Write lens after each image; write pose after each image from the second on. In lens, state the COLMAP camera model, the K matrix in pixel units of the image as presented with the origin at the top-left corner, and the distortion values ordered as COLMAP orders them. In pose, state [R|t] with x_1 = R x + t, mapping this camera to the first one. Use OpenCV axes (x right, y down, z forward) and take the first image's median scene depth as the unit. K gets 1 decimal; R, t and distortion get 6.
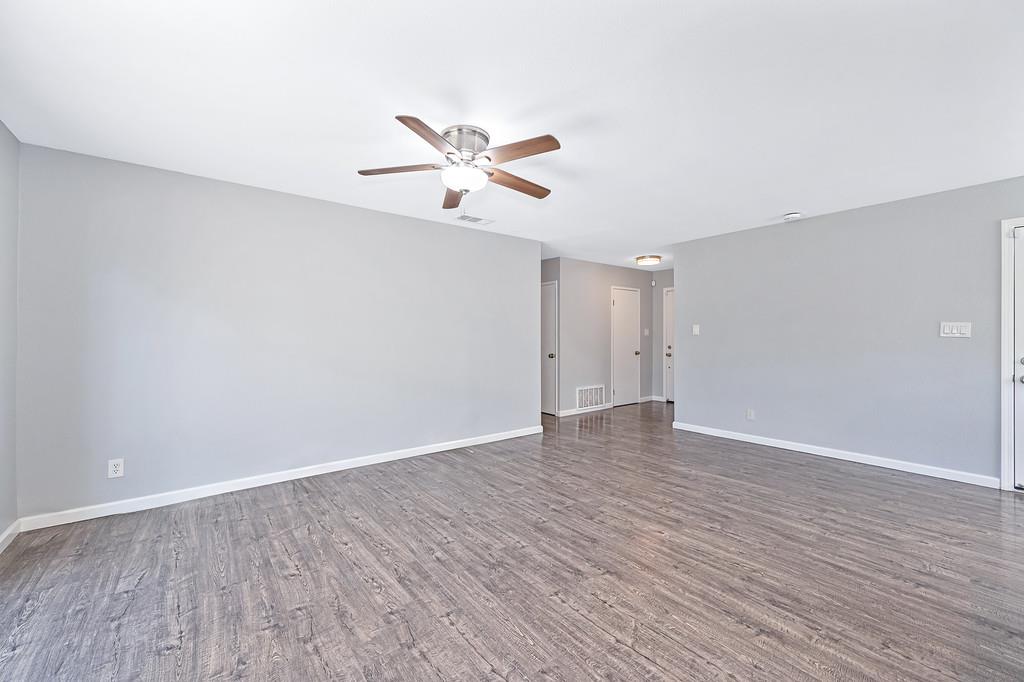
lens RADIAL K [[406.7, 0, 512.8], [0, 406.7, 334.8], [0, 0, 1]] dist [-0.002060, 0.001553]
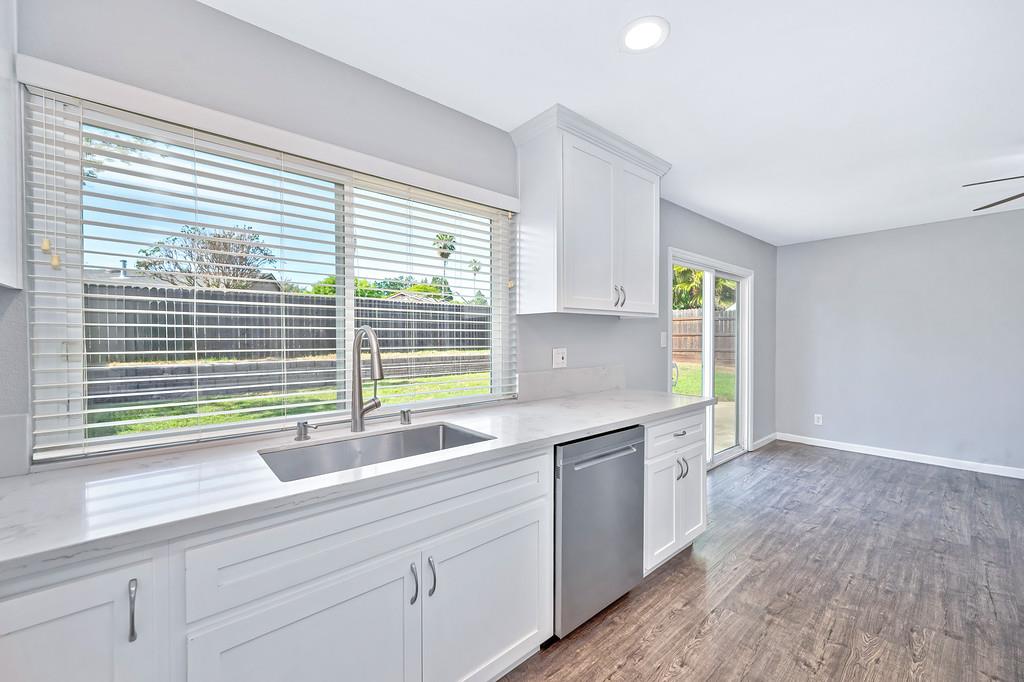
lens RADIAL K [[406.7, 0, 509.5], [0, 406.7, 336.7], [0, 0, 1]] dist [-0.002060, 0.001553]
pose [[0.045548, -0.000978, -0.998962, 0.735755], [0.011767, 0.999931, -0.000443, -0.039756], [0.998893, -0.011735, 0.045556, -0.410006]]
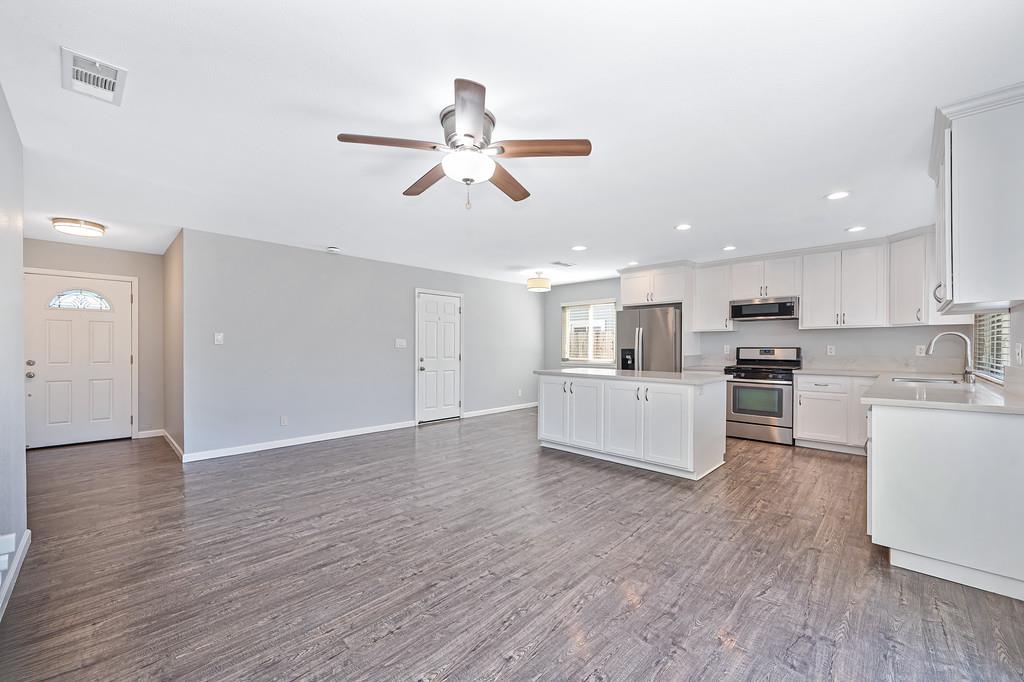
lens RADIAL K [[406.7, 0, 512.5], [0, 406.7, 349.8], [0, 0, 1]] dist [-0.002060, 0.001553]
pose [[-0.138366, -0.003775, 0.990374, -0.971590], [-0.007153, 0.999970, 0.002812, 0.008102], [-0.990355, -0.006695, -0.138389, 0.993067]]
